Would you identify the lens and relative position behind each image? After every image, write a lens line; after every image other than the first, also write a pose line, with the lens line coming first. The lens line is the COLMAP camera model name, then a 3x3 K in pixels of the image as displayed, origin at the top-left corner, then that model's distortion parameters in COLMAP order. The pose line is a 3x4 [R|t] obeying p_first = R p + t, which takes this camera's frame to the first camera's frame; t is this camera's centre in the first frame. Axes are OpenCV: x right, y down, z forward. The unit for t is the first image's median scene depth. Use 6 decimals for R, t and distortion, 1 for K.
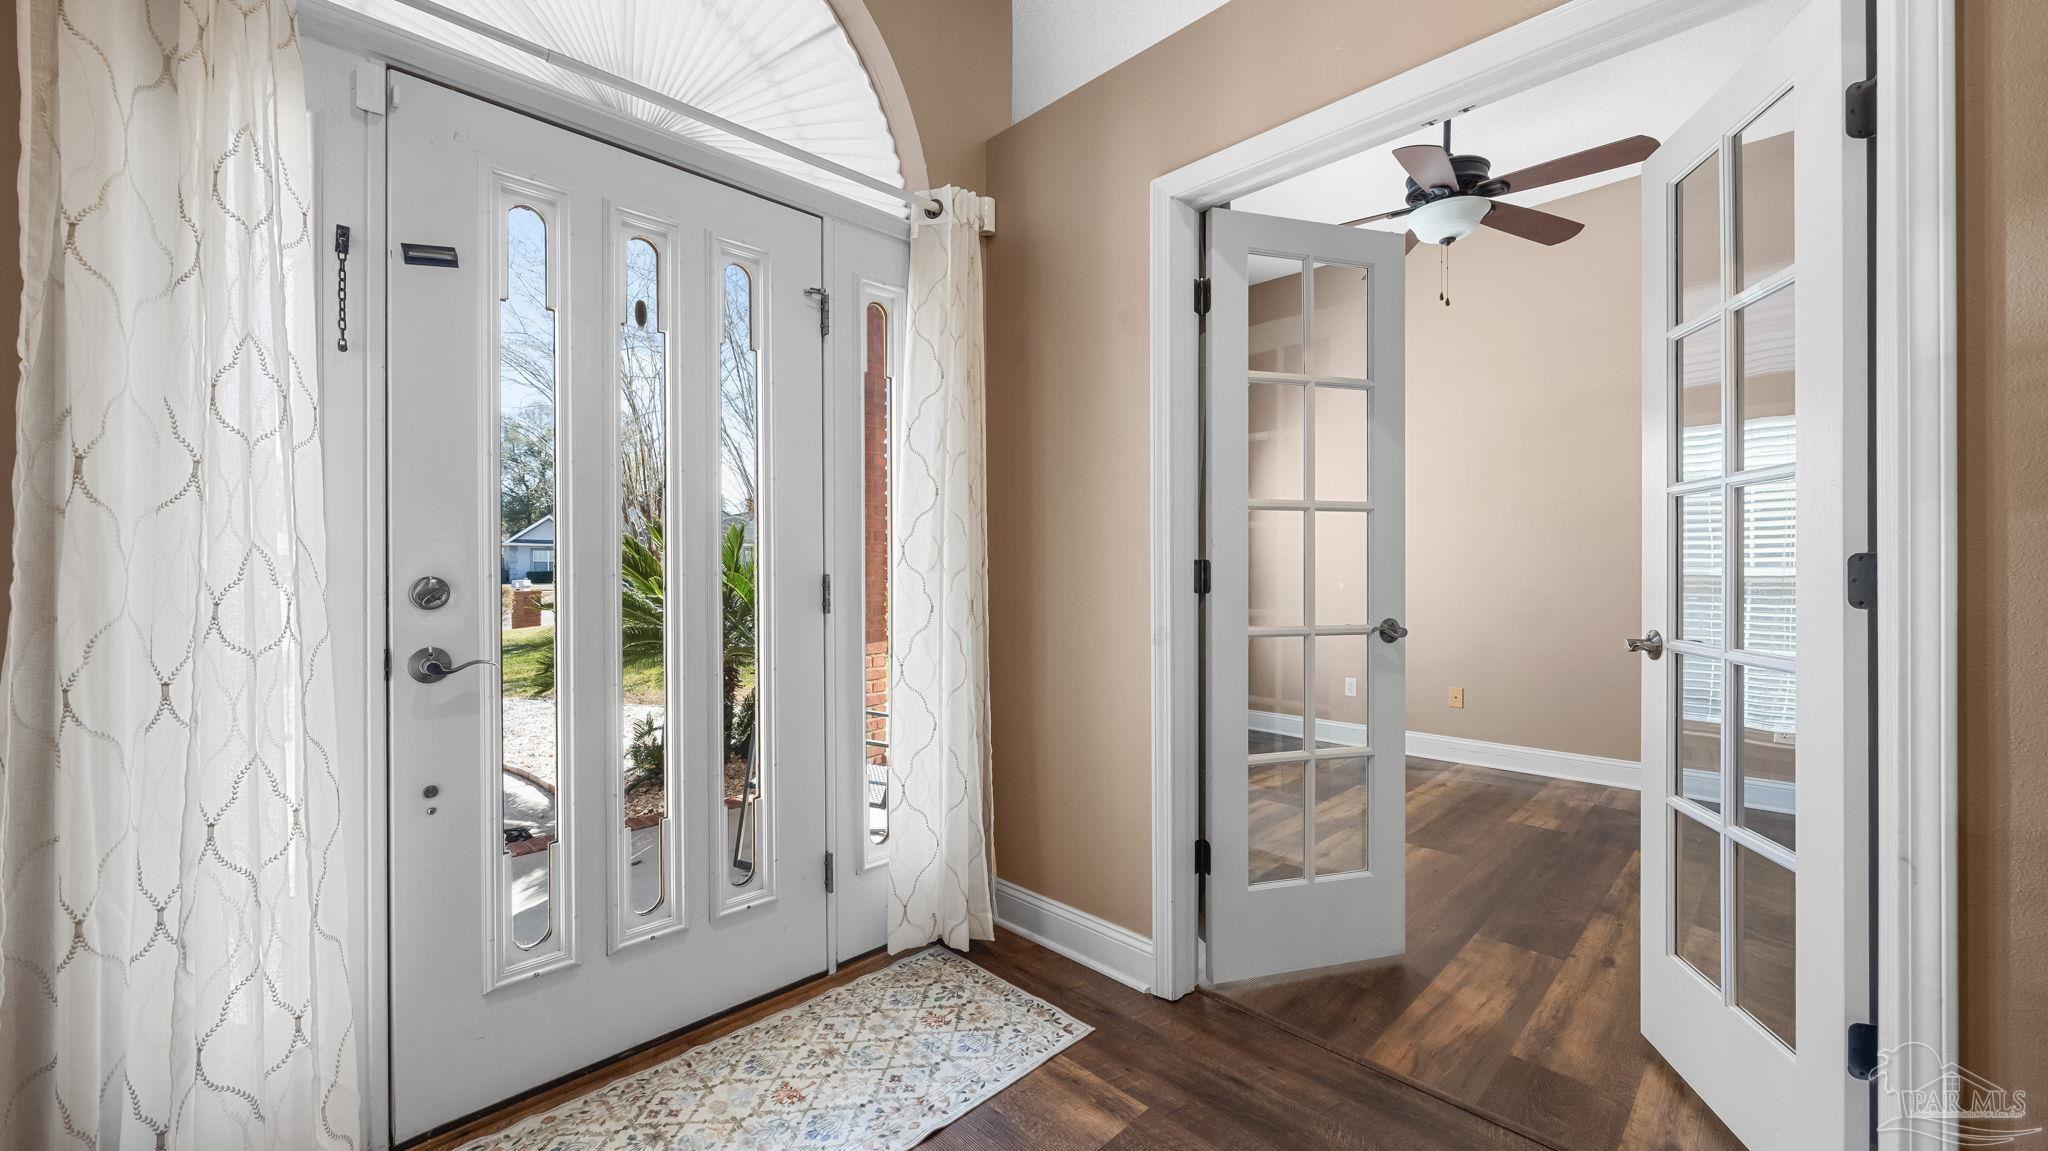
lens RADIAL K [[778.1, 0, 1024.0], [0, 778.1, 575.5], [0, 0, 1]] dist [0.001272, -0.000819]
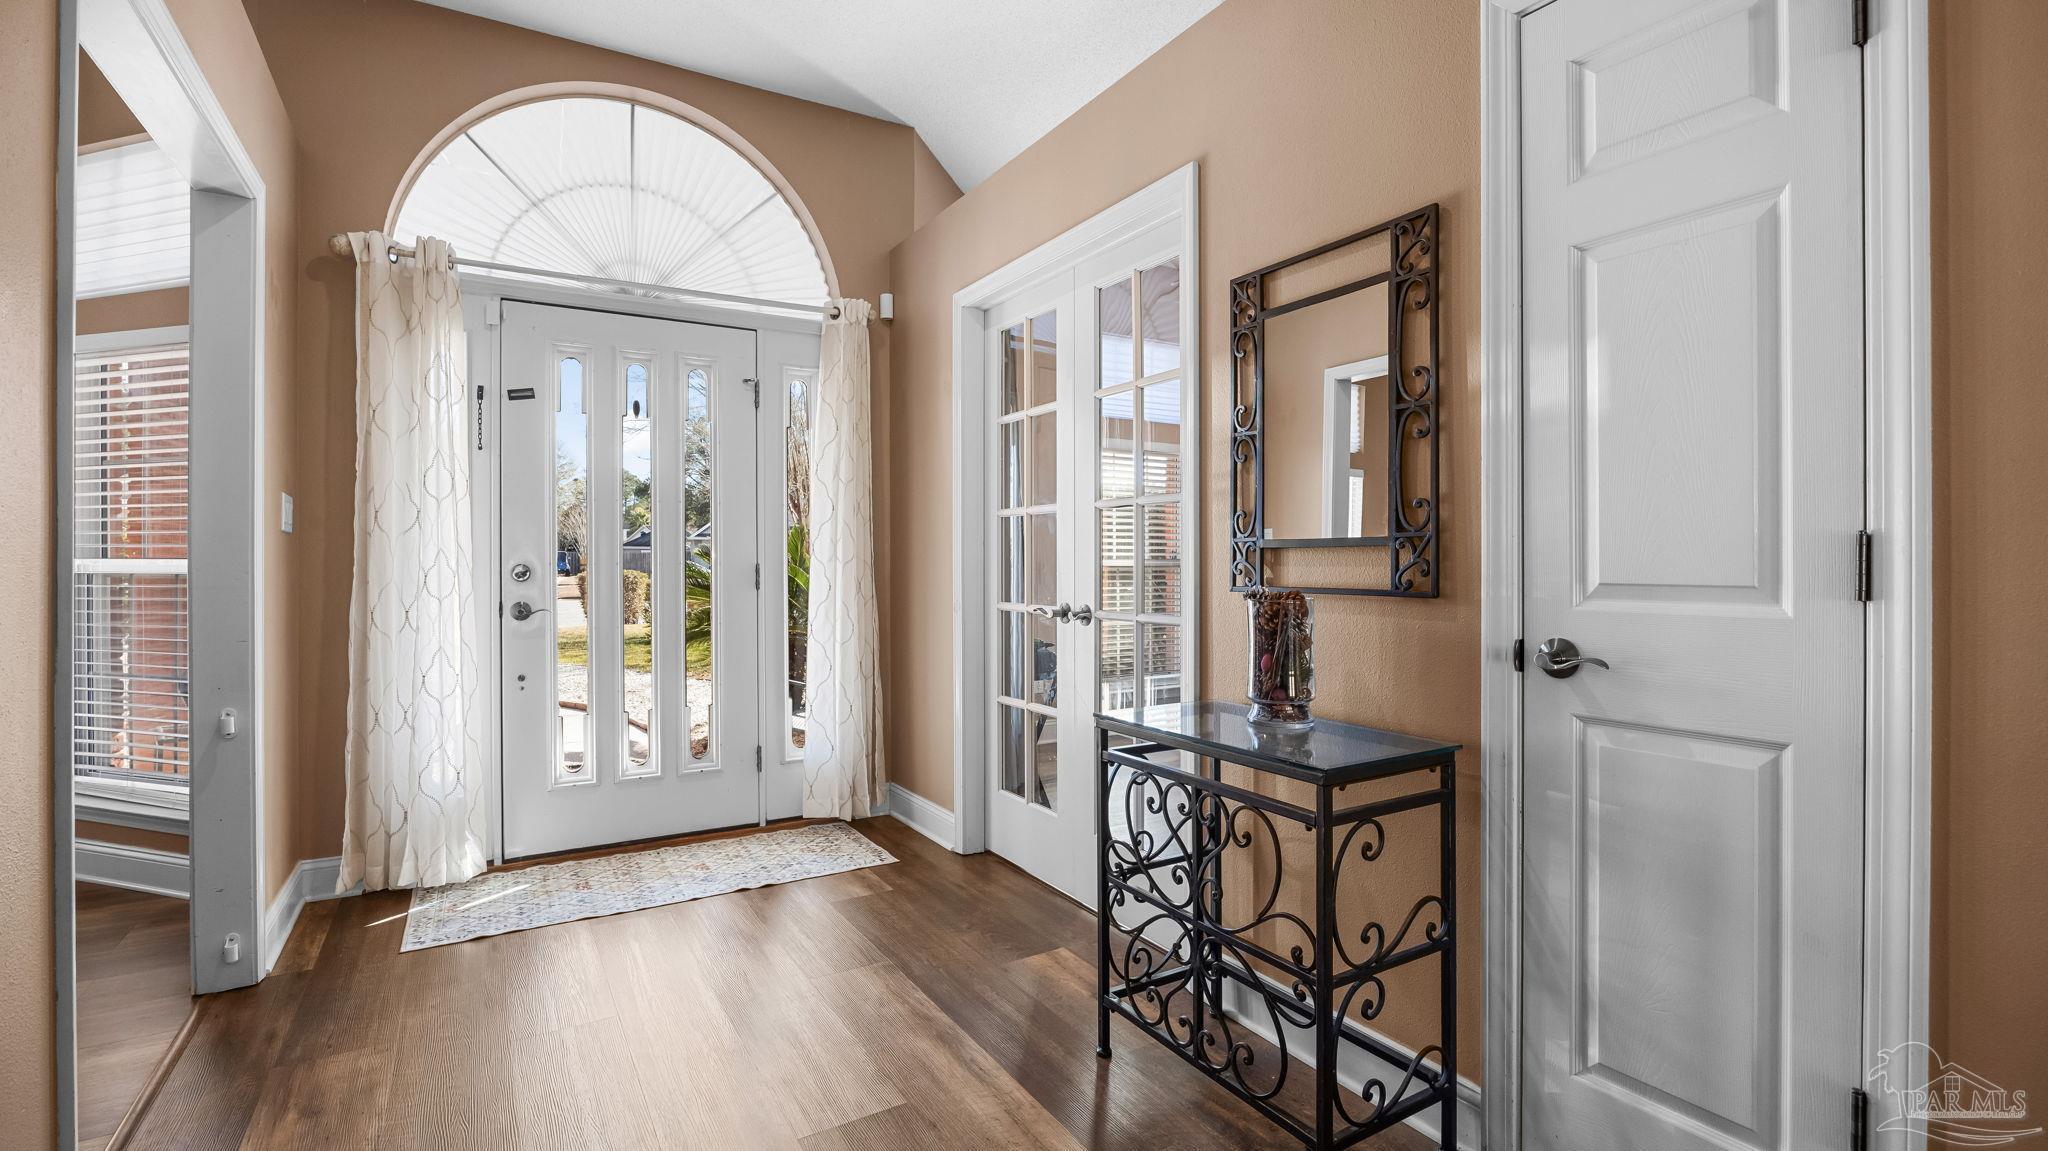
lens RADIAL K [[905.9, 0, 1024.0], [0, 905.9, 575.5], [0, 0, 1]] dist [-0.002418, 0.000174]
pose [[0.971065, 0.003711, -0.238785, 0.776181], [-0.002589, 0.999984, 0.005012, 0.012163], [0.238800, -0.004248, 0.971059, -0.690205]]
